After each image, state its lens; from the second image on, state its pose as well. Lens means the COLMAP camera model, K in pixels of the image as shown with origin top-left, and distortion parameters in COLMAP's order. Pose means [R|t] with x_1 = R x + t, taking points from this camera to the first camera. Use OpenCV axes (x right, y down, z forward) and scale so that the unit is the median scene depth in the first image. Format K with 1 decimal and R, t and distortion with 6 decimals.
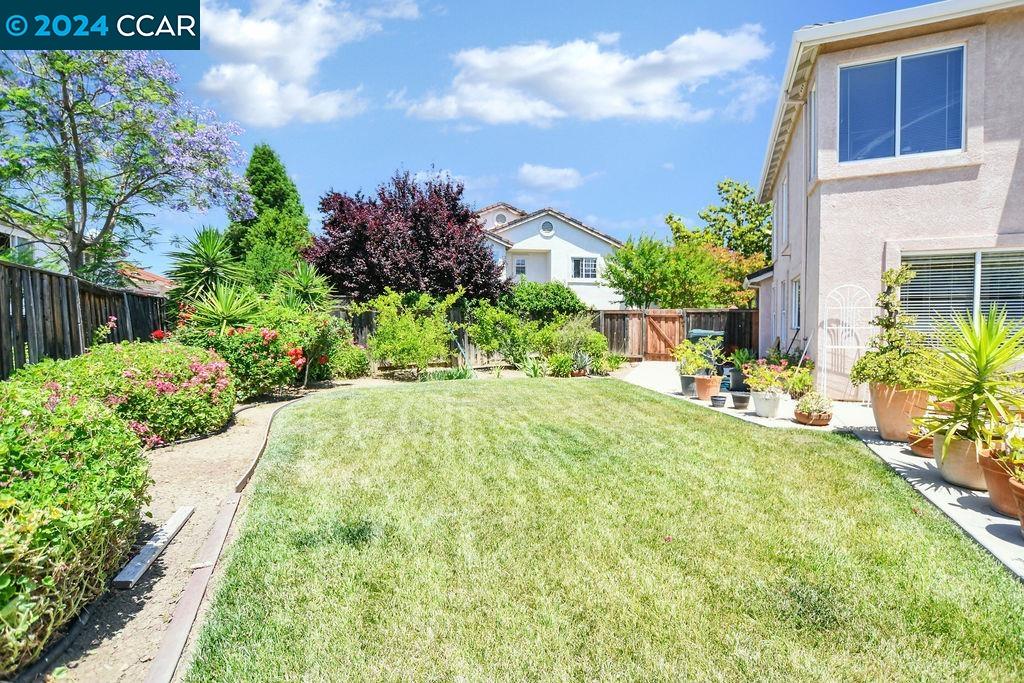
lens RADIAL K [[475.4, 0, 521.1], [0, 475.4, 348.6], [0, 0, 1]] dist [-0.019374, 0.001853]
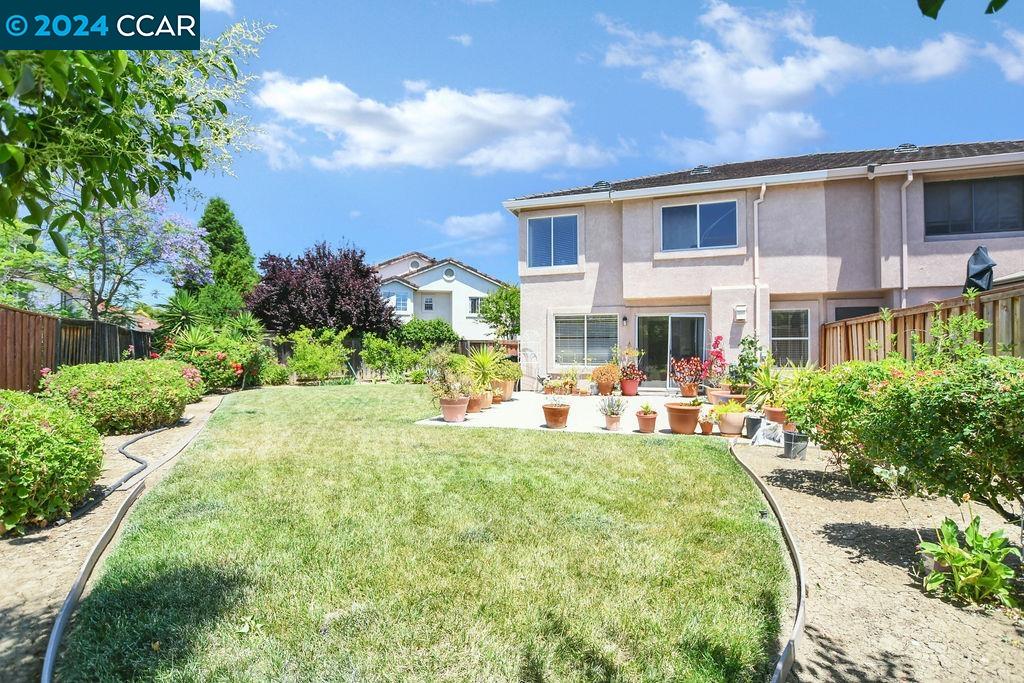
lens RADIAL K [[475.4, 0, 511.2], [0, 475.4, 345.7], [0, 0, 1]] dist [-0.019374, 0.001853]
pose [[0.997375, 0.003704, 0.072320, 0.280884], [0.000603, 0.998232, -0.059442, 0.025852], [-0.072412, 0.059330, 0.995609, -0.558962]]
